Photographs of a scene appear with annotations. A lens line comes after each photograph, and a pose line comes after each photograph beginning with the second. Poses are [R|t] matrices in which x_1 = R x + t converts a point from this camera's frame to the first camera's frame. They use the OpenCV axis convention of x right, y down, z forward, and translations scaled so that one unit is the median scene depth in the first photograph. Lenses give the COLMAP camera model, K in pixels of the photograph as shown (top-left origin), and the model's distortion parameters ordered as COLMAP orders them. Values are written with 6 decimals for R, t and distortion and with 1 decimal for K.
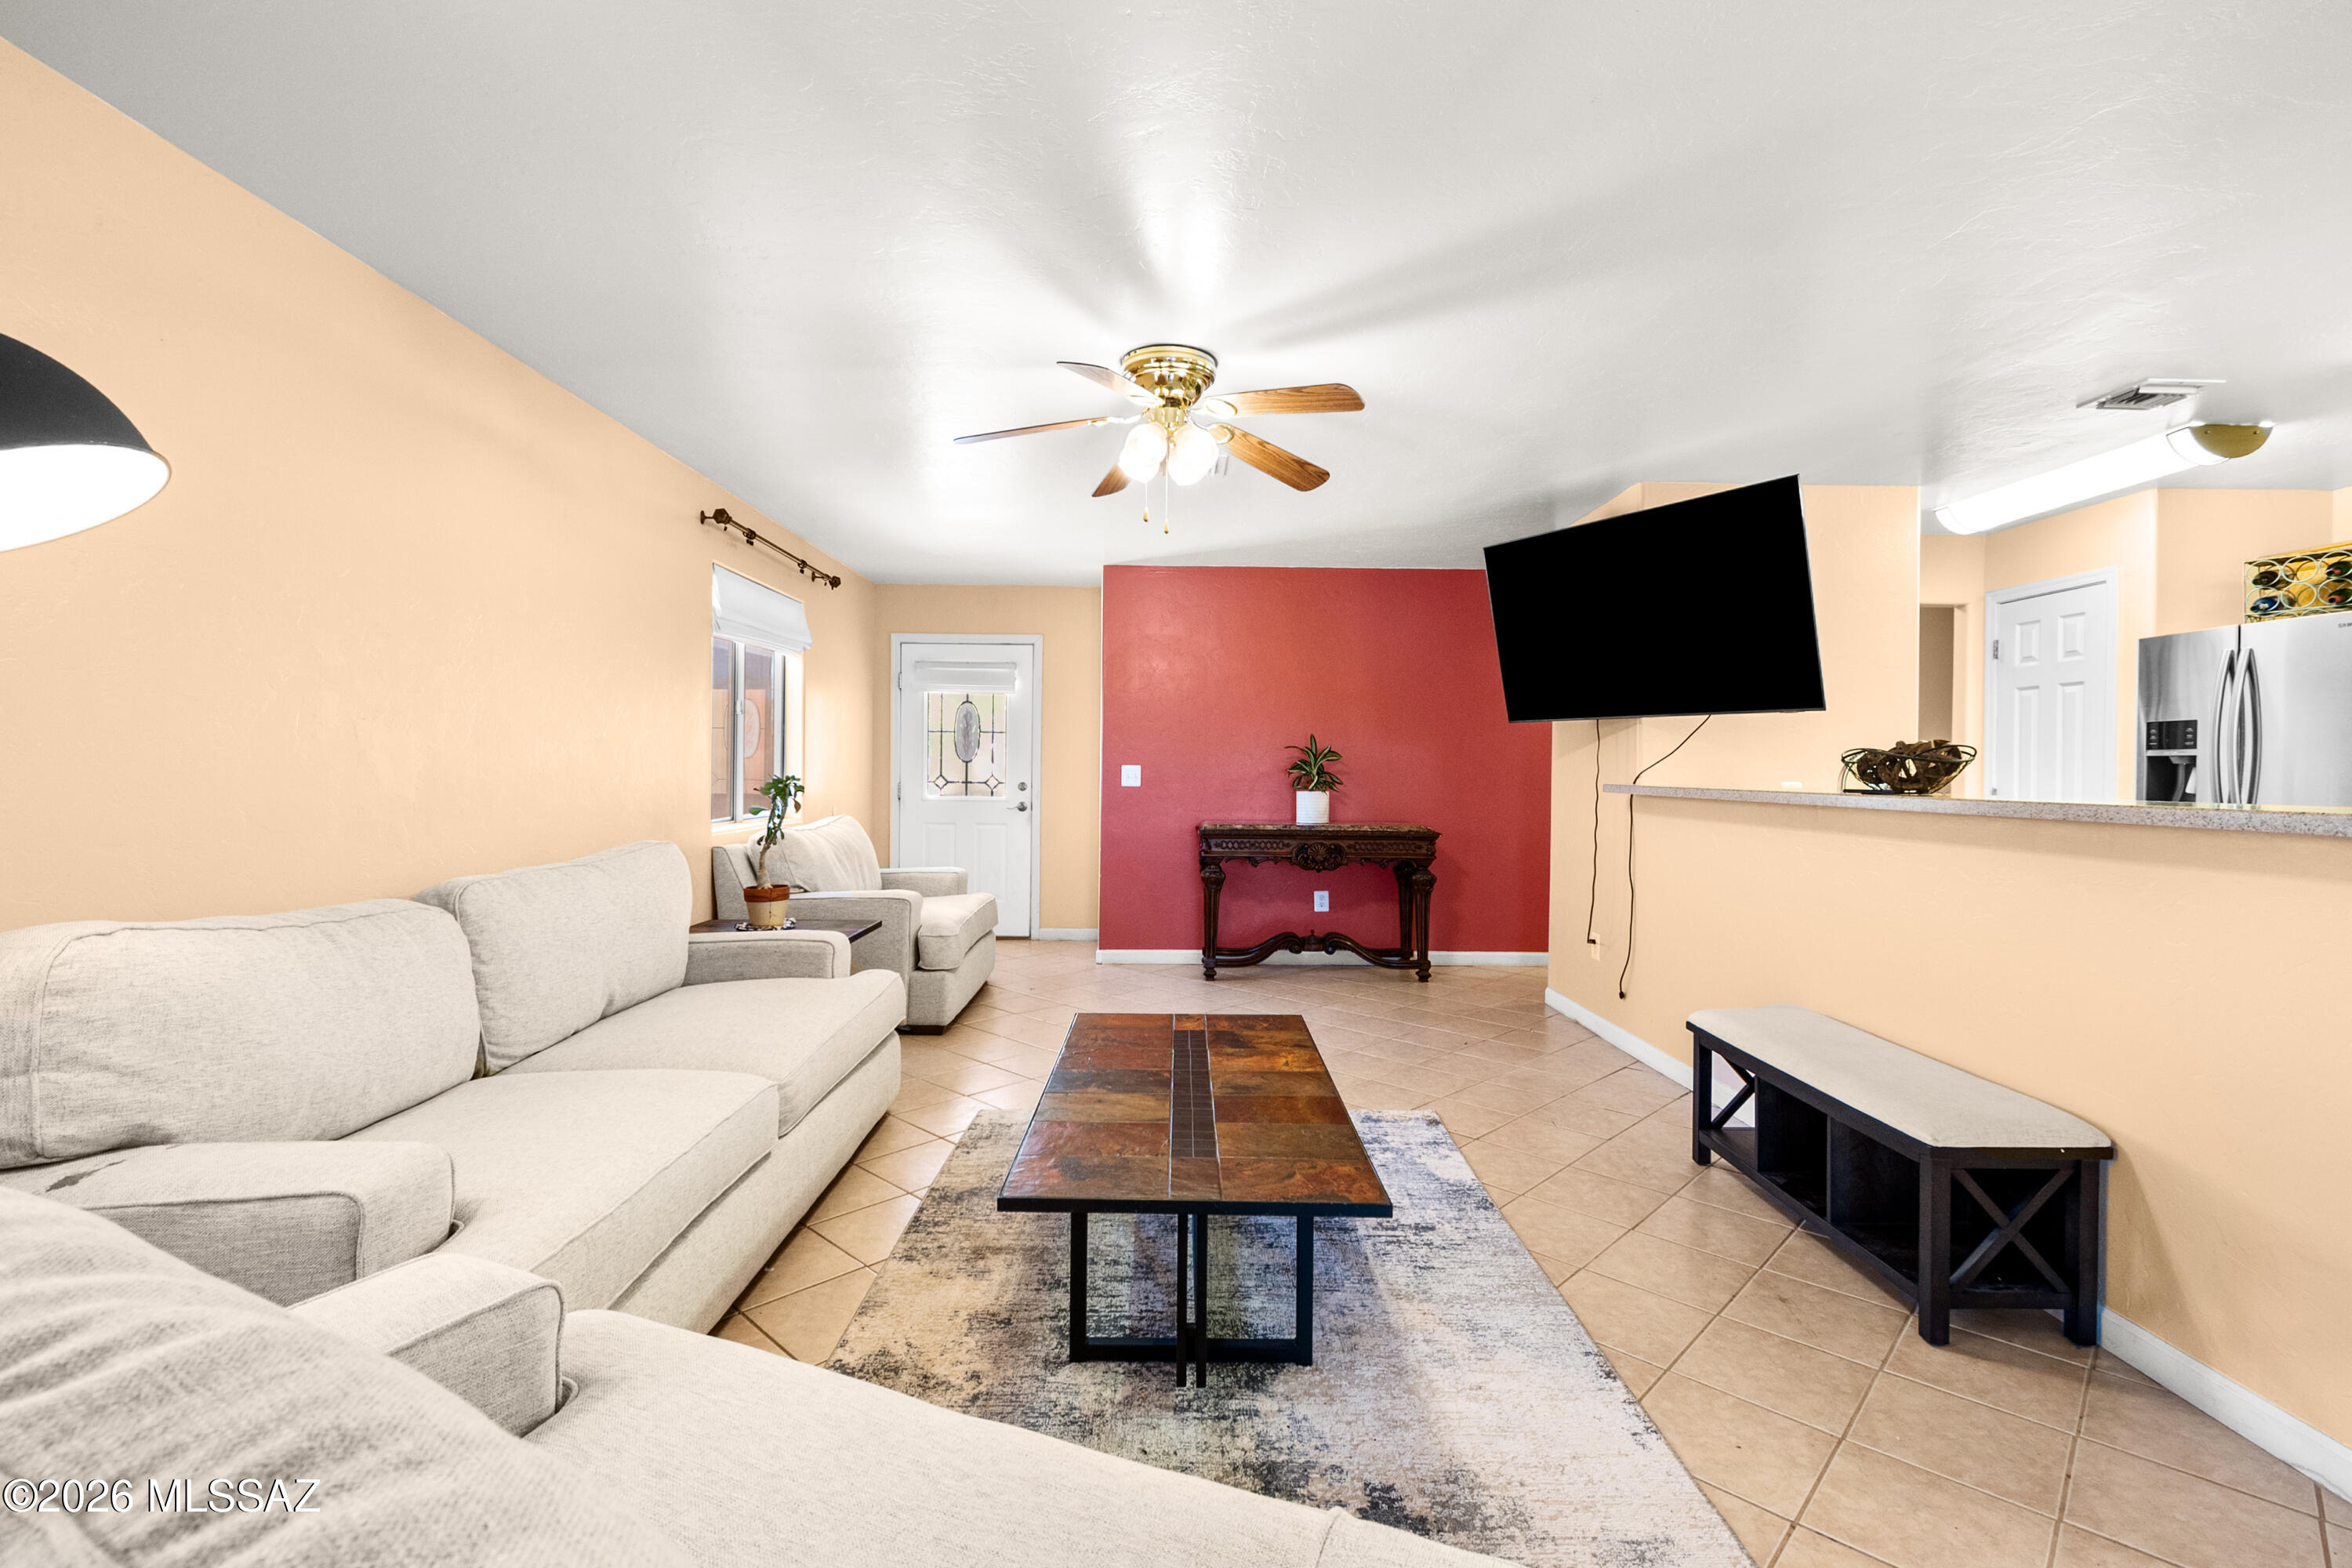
lens RADIAL K [[1059.5, 0, 1172.7], [0, 1059.5, 777.4], [0, 0, 1]] dist [0.009849, -0.004859]
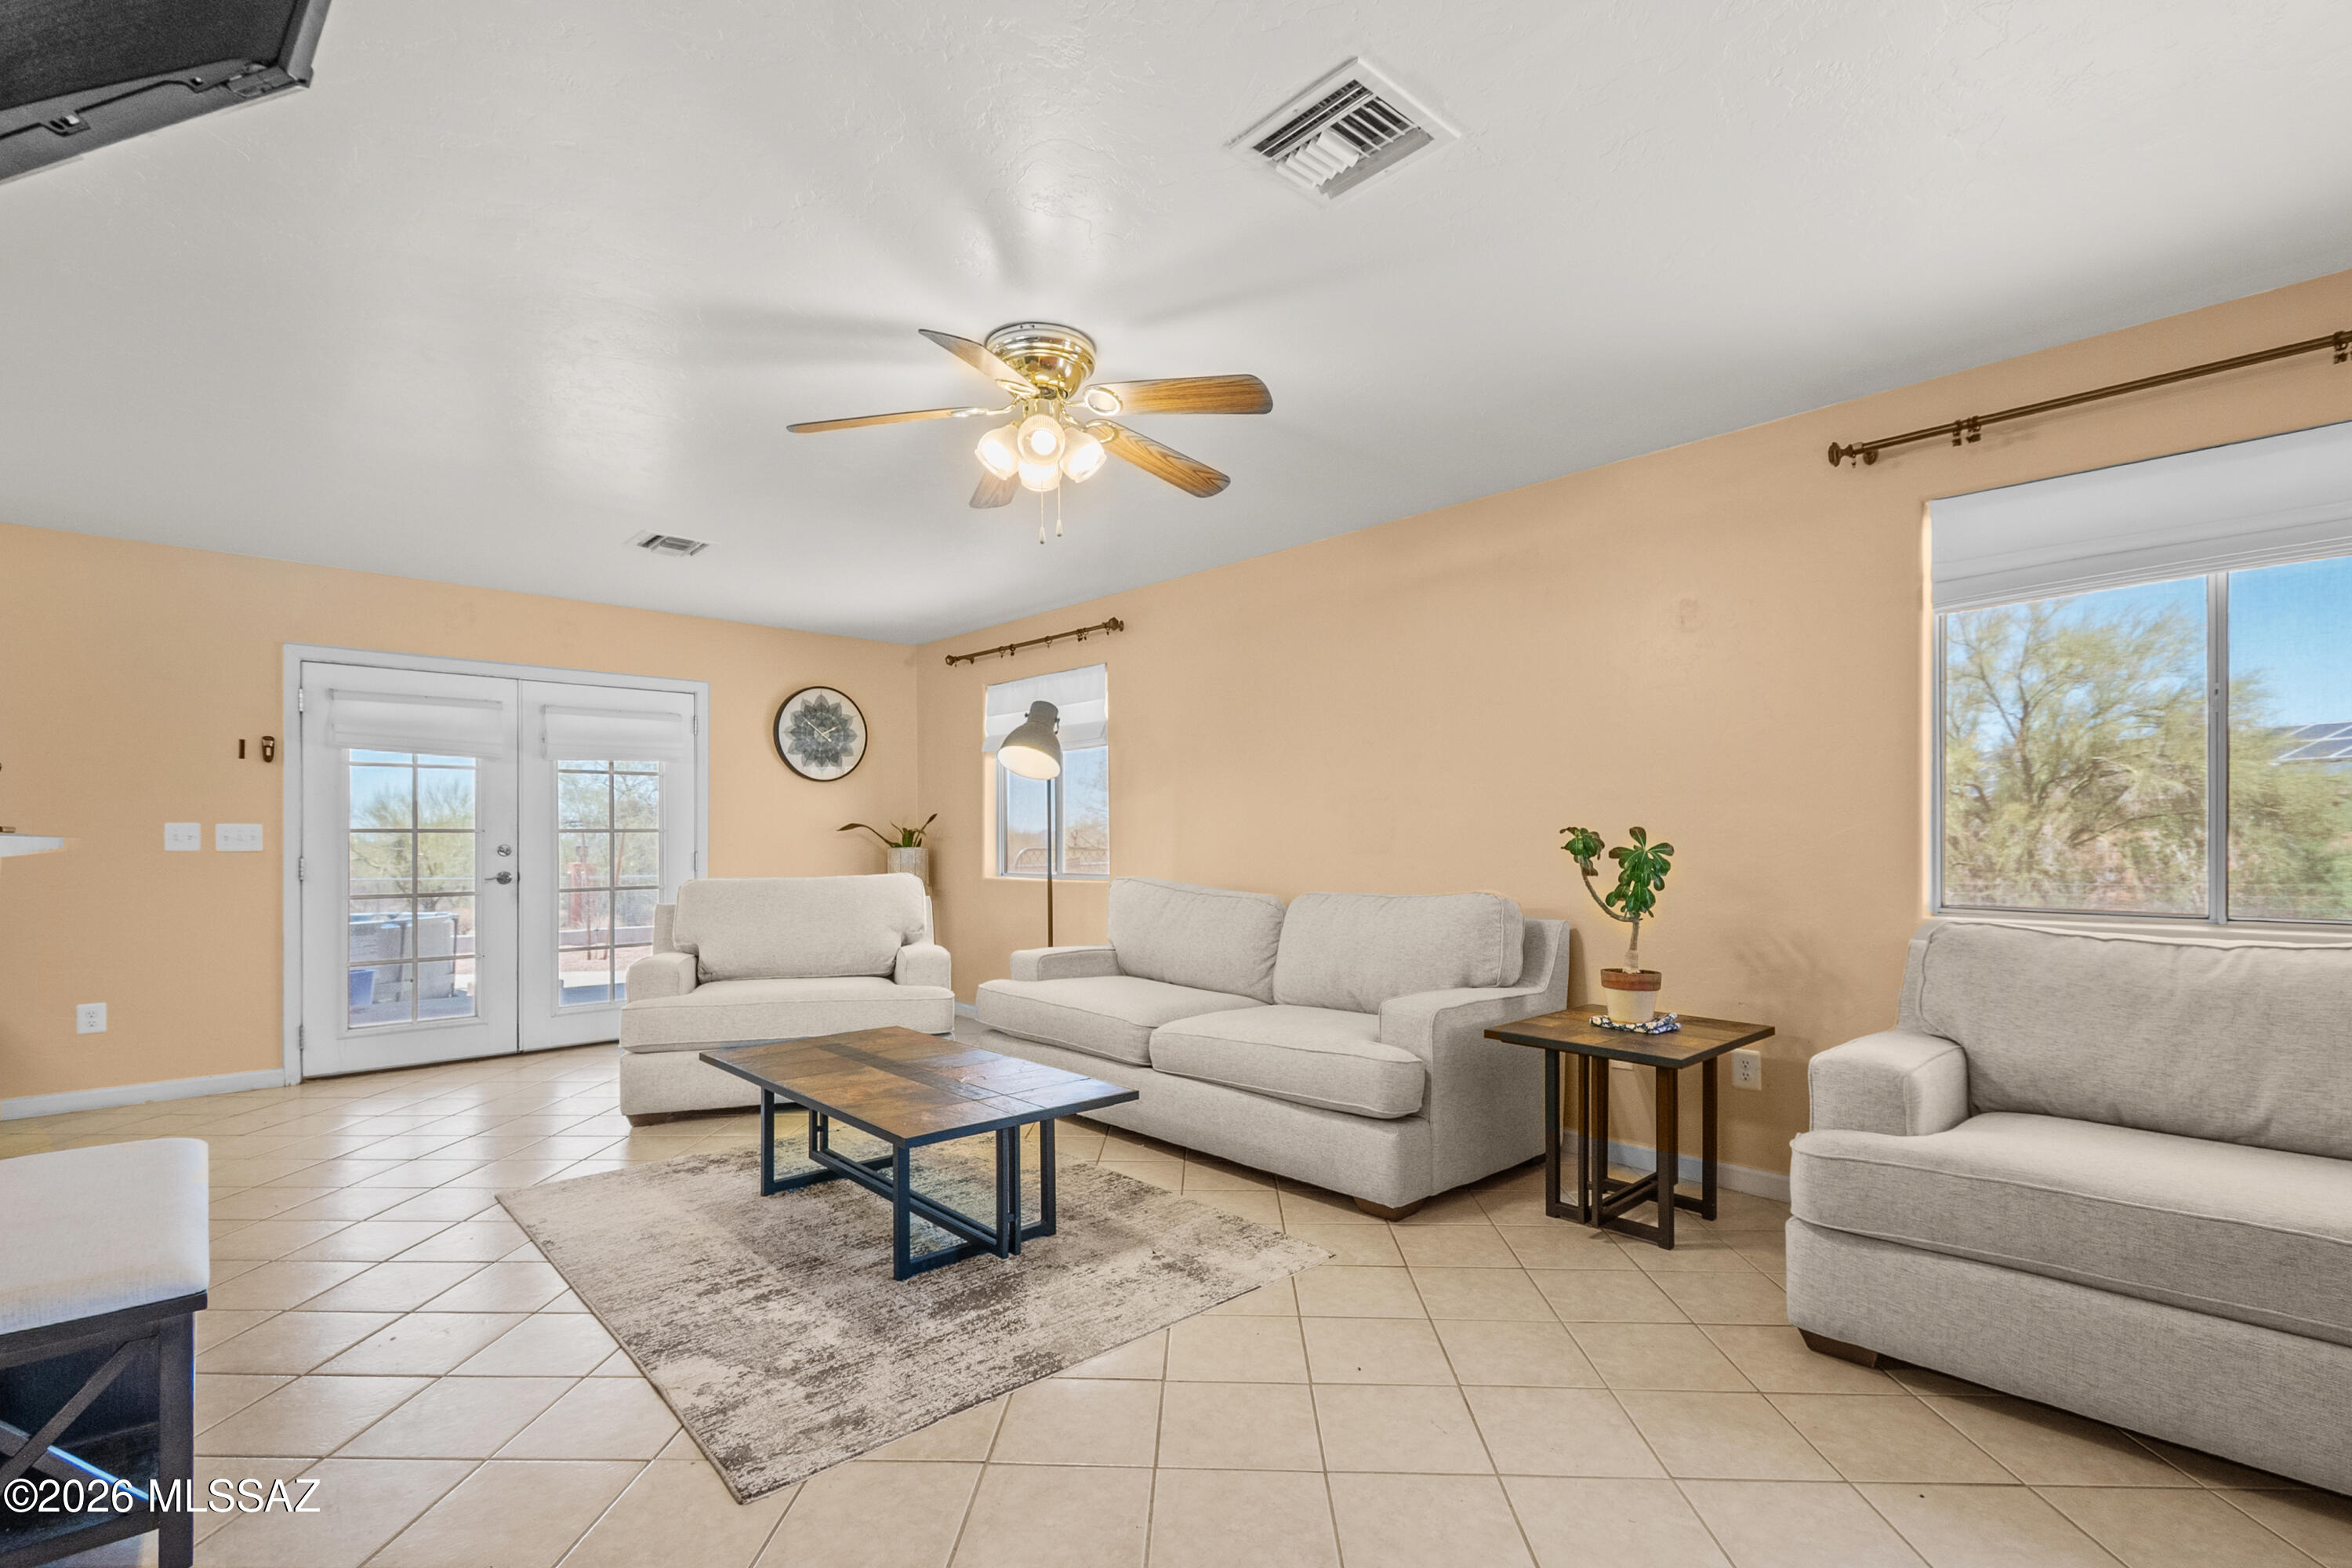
lens RADIAL K [[1059.5, 0, 1179.2], [0, 1059.5, 839.6], [0, 0, 1]] dist [0.009849, -0.004859]
pose [[-0.736660, -0.003544, -0.676254, 0.450720], [-0.009944, 0.999935, 0.005592, 0.006508], [0.676191, 0.010844, -0.736647, 1.561631]]
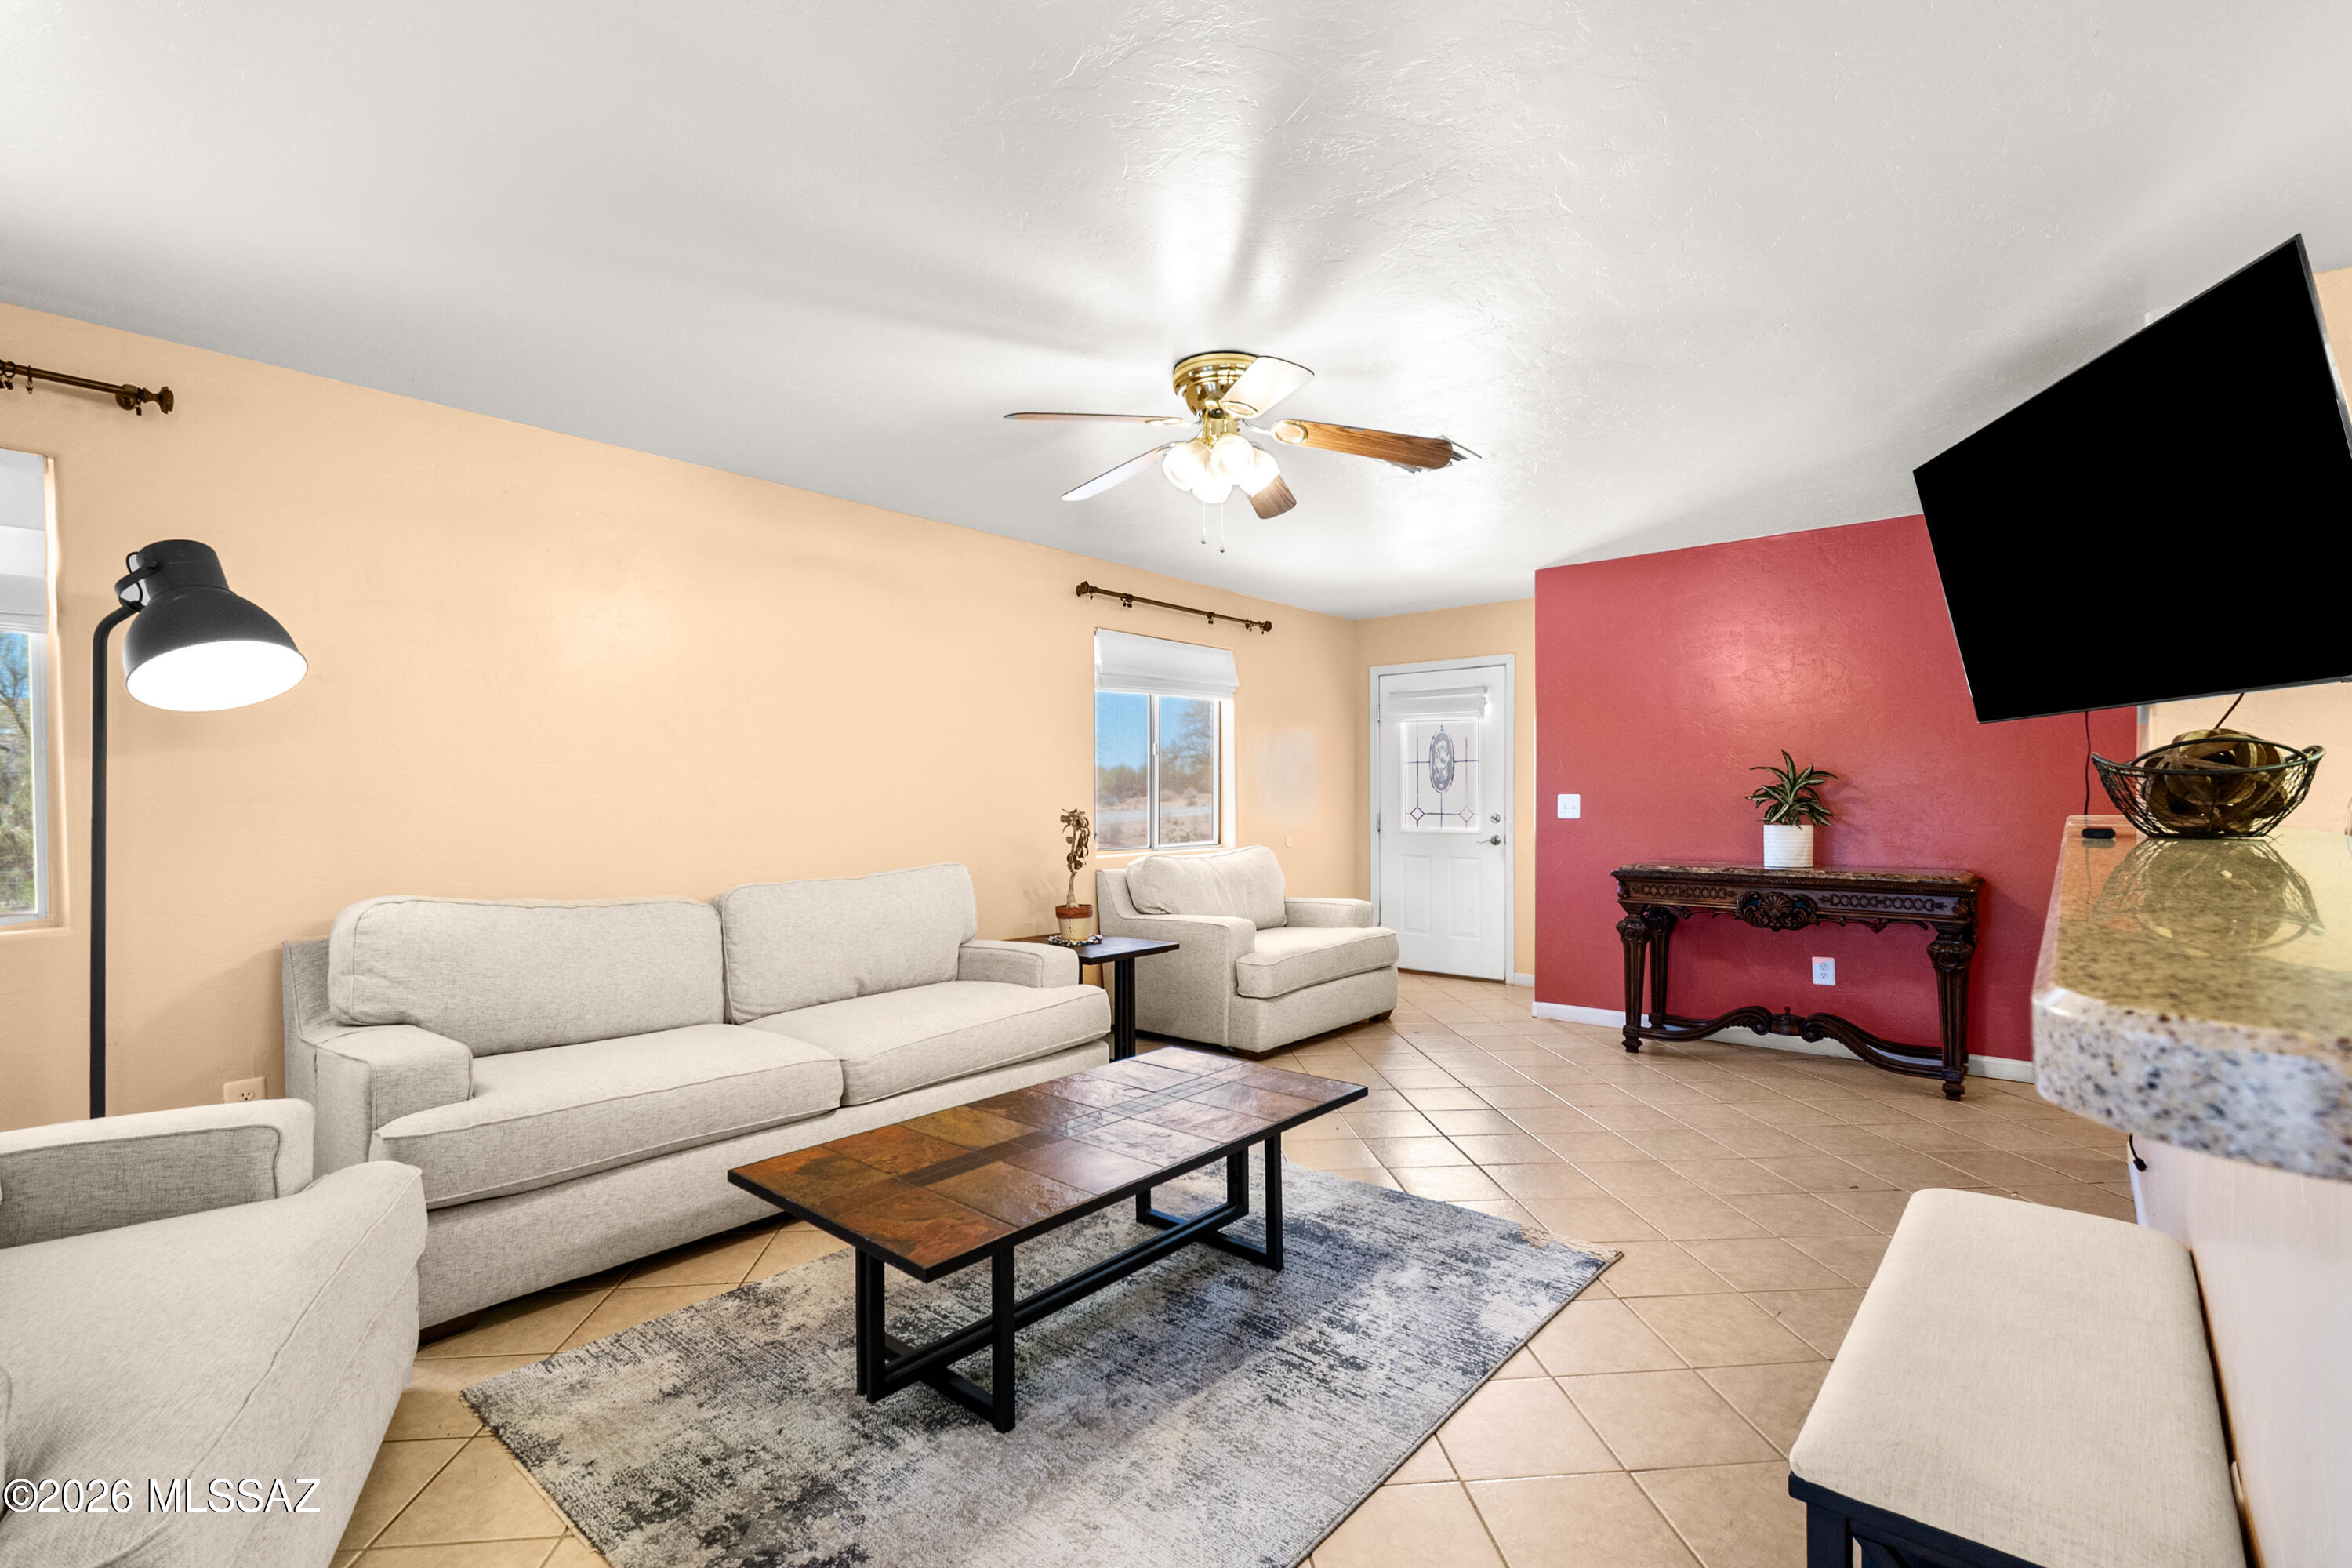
lens RADIAL K [[1059.5, 0, 1173.2], [0, 1059.5, 802.0], [0, 0, 1]] dist [0.009849, -0.004859]
pose [[0.753421, -0.009420, -0.657471, 0.528541], [0.005826, 0.999954, -0.007650, -0.000293], [0.657513, 0.001933, 0.753441, 0.233581]]
